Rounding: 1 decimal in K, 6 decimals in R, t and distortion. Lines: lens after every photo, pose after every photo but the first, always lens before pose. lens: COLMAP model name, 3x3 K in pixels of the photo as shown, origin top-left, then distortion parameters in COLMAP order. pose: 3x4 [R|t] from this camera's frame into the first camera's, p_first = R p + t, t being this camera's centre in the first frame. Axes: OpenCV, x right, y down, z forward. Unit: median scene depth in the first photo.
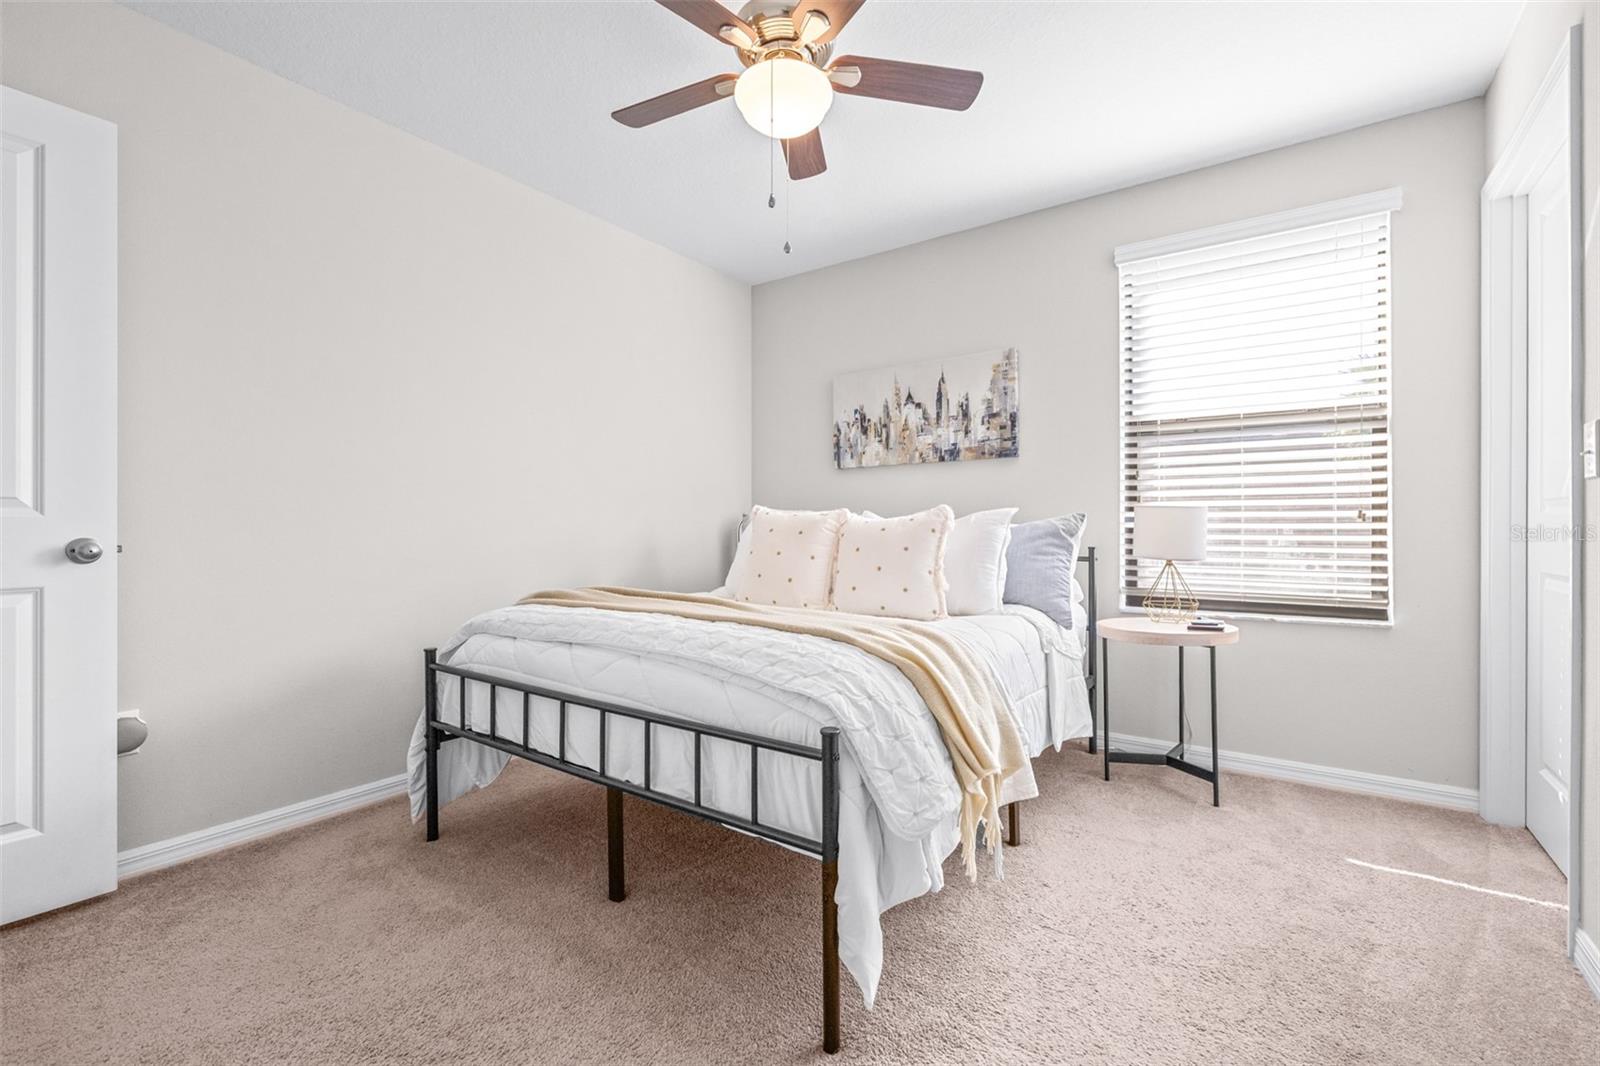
lens RADIAL K [[670.7, 0, 805.0], [0, 670.7, 522.6], [0, 0, 1]] dist [-0.000661, 0.000501]
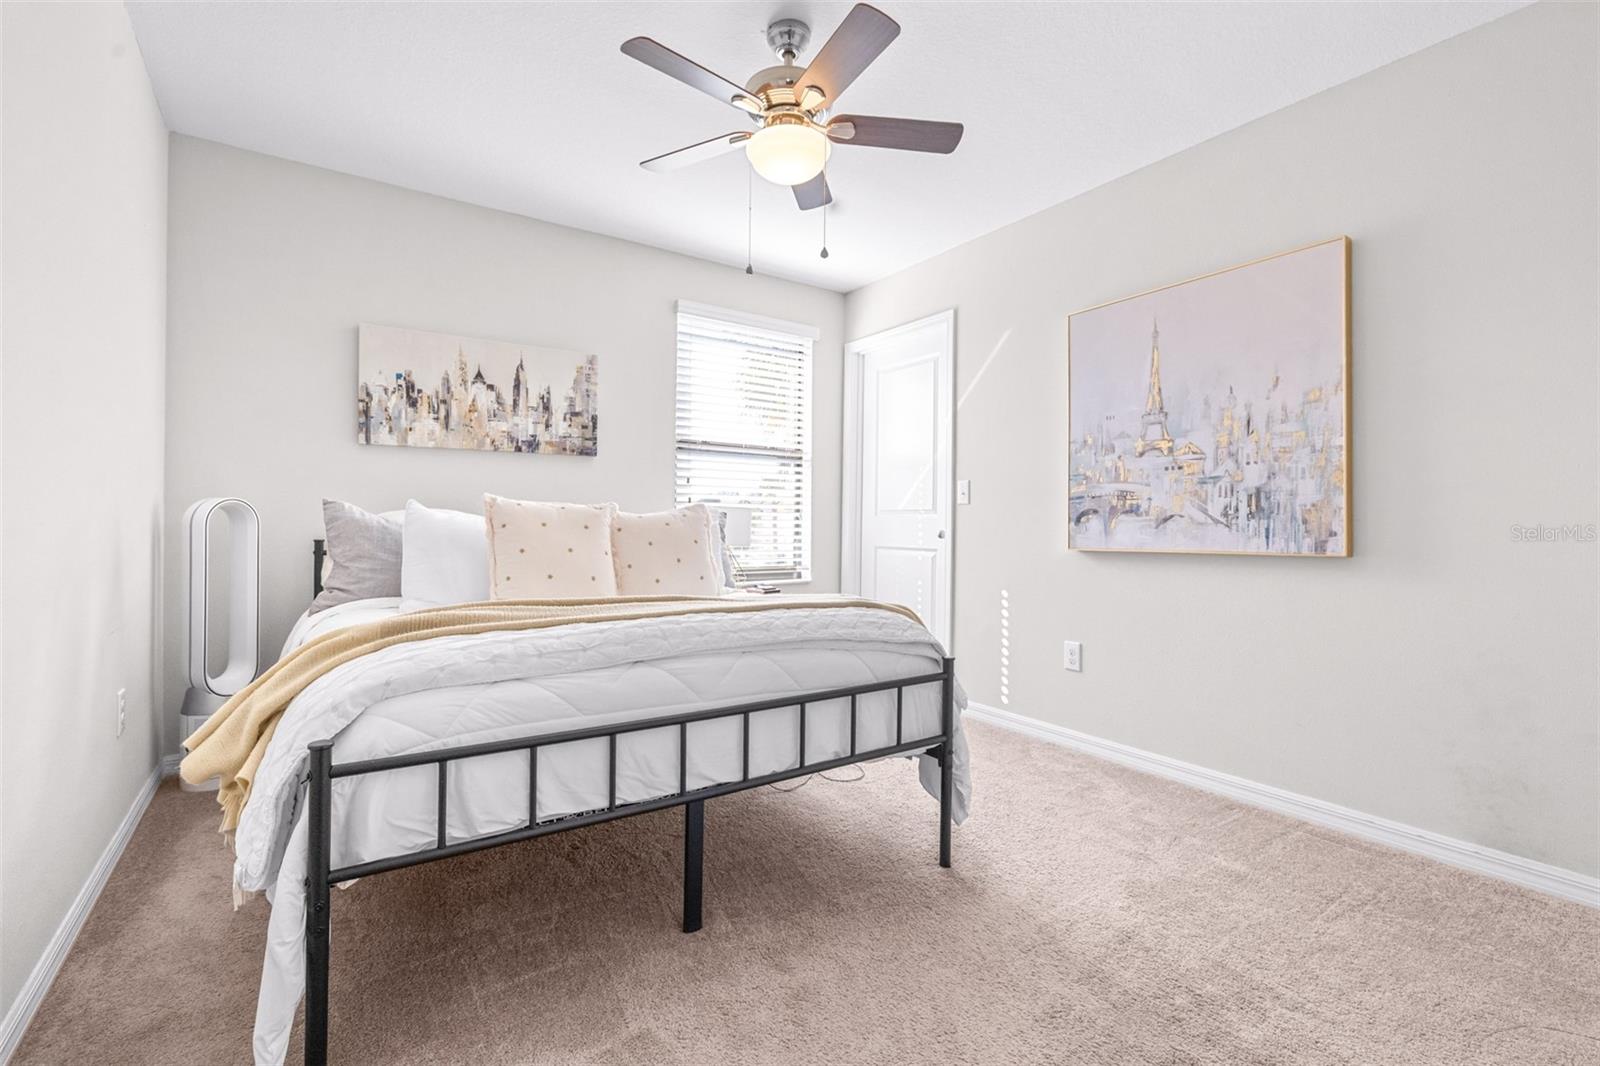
lens RADIAL K [[670.7, 0, 805.0], [0, 670.7, 522.6], [0, 0, 1]] dist [-0.000661, 0.000501]
pose [[0.371656, 0.004020, 0.928362, -0.529826], [-0.011678, 0.999932, 0.000345, 0.004118], [-0.928297, -0.010969, 0.371677, 0.268203]]
